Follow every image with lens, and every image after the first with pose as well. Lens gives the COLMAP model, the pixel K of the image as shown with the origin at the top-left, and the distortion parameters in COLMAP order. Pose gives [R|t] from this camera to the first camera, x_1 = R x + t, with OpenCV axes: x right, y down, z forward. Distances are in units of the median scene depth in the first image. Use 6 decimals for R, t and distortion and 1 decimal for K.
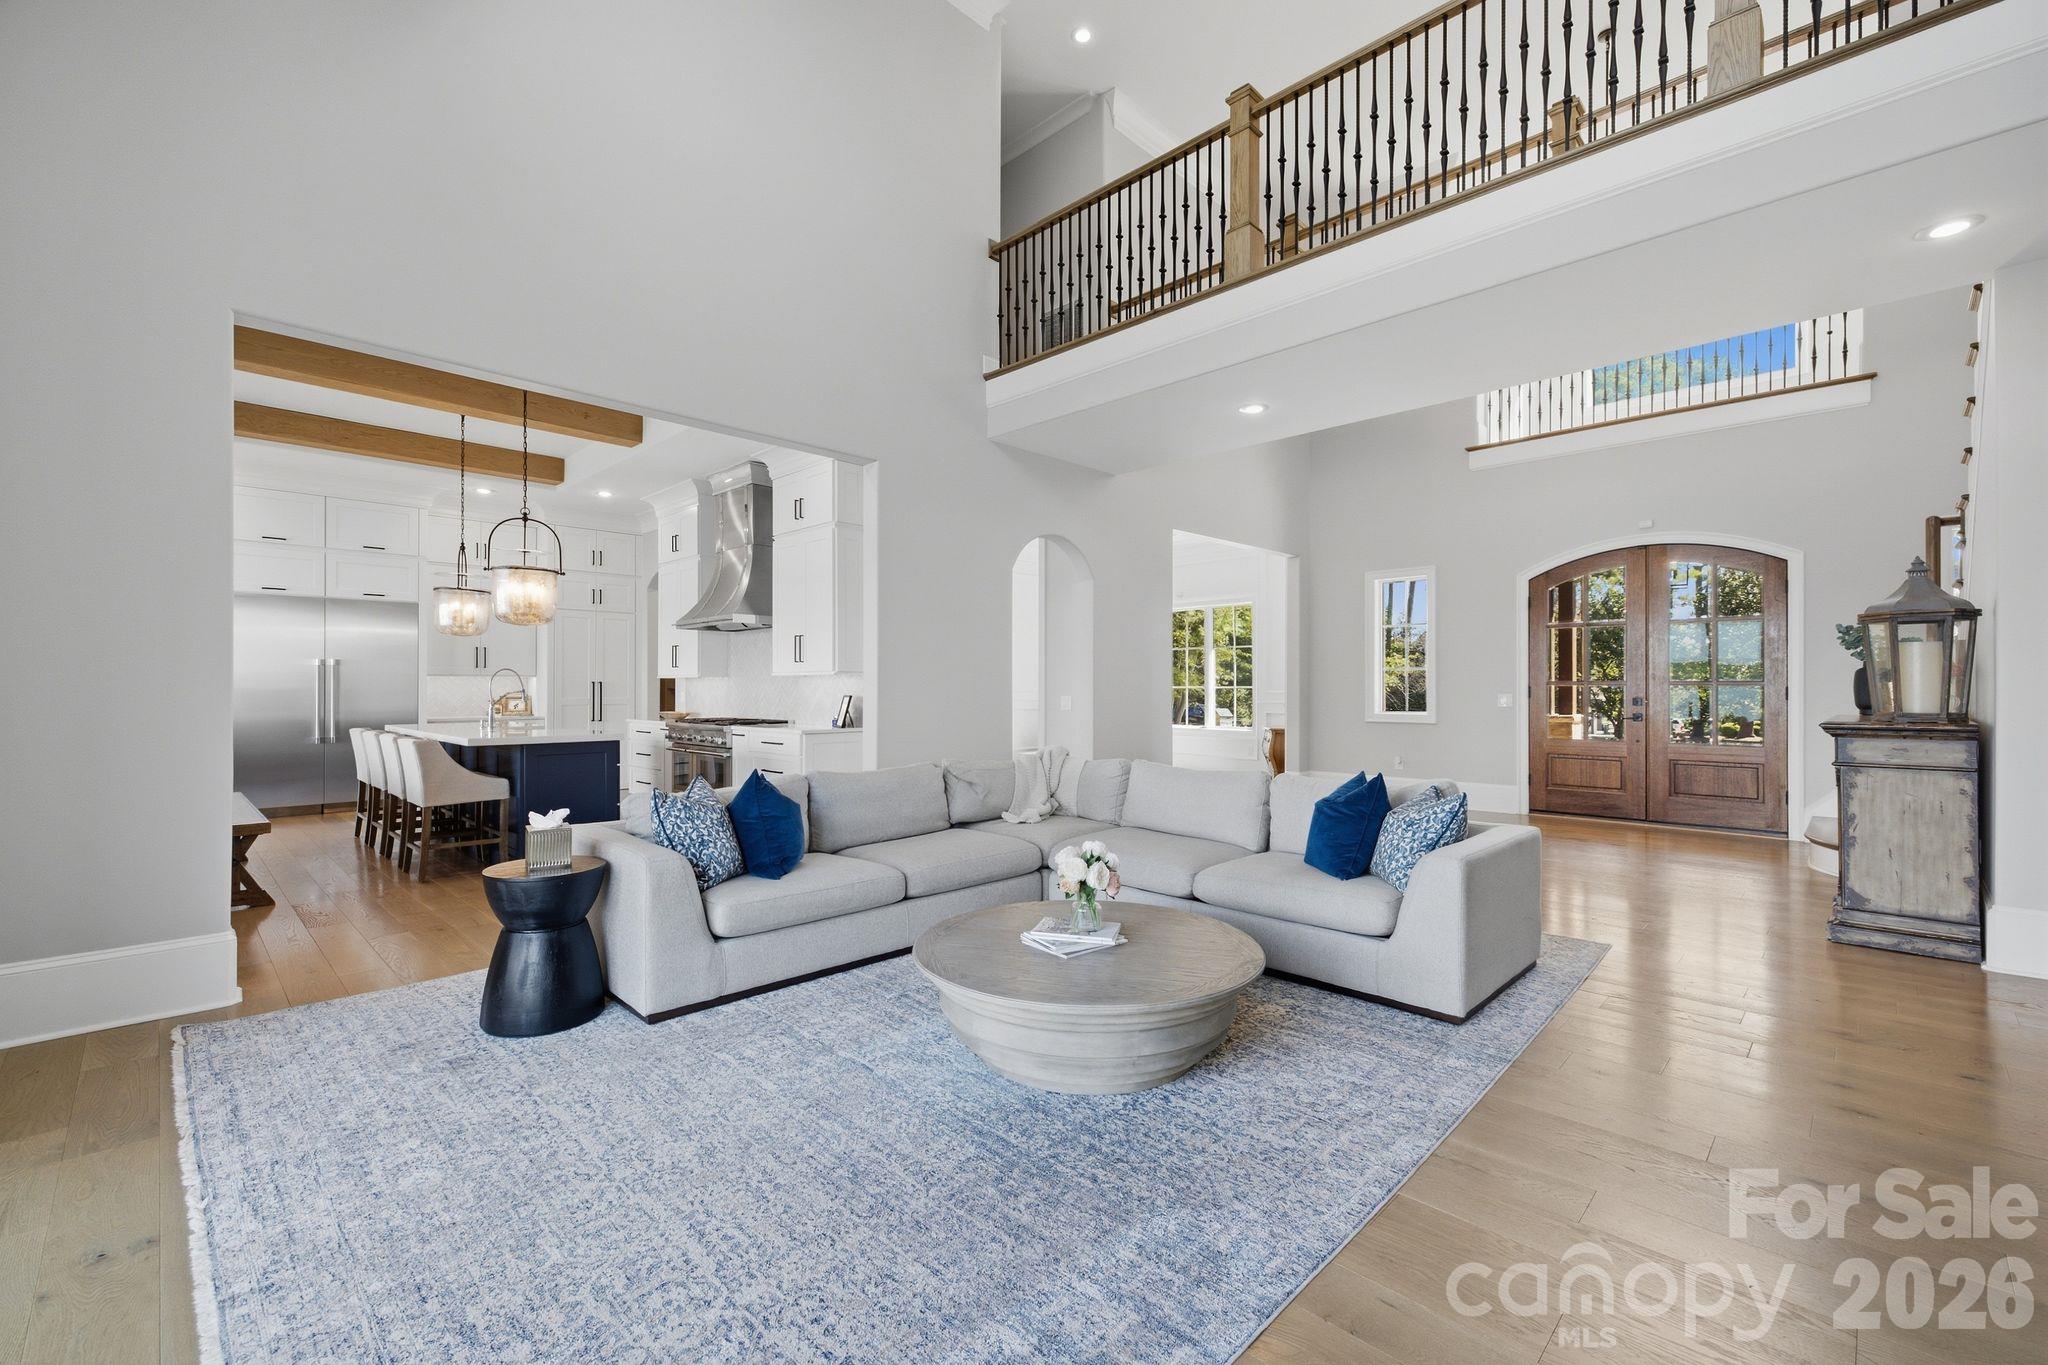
lens RADIAL K [[865.5, 0, 1022.8], [0, 865.5, 685.6], [0, 0, 1]] dist [0.004504, 0.000710]
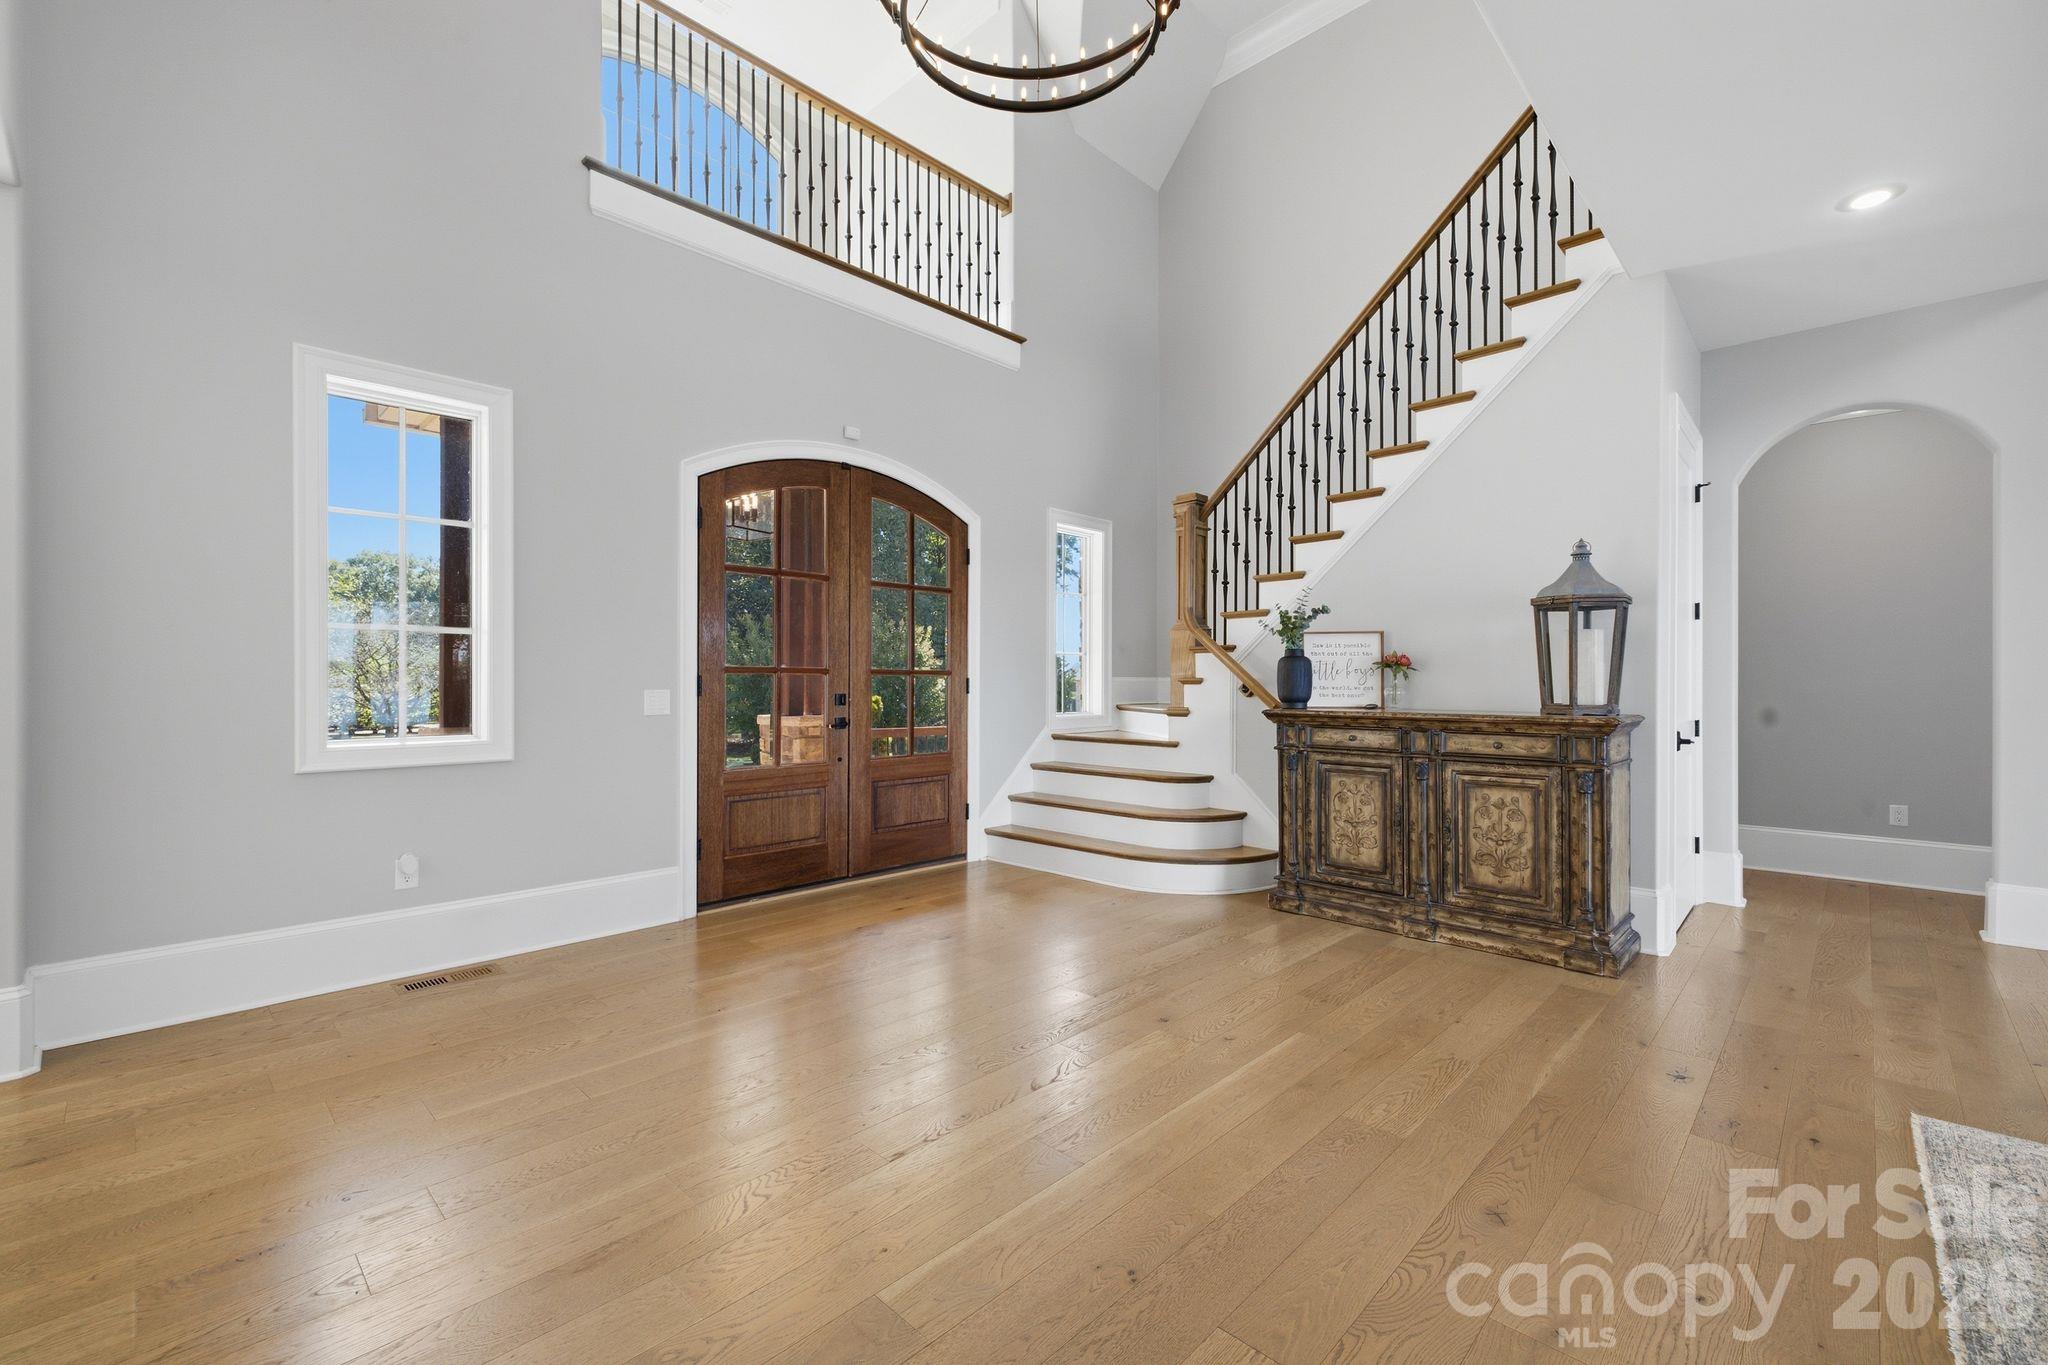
lens RADIAL K [[865.5, 0, 1024.6], [0, 865.5, 688.2], [0, 0, 1]] dist [0.004504, 0.000710]
pose [[-0.023064, -0.004183, 0.999725, 0.046414], [0.003106, 0.999986, 0.004256, 0.006568], [-0.999729, 0.003203, -0.023050, 0.803620]]
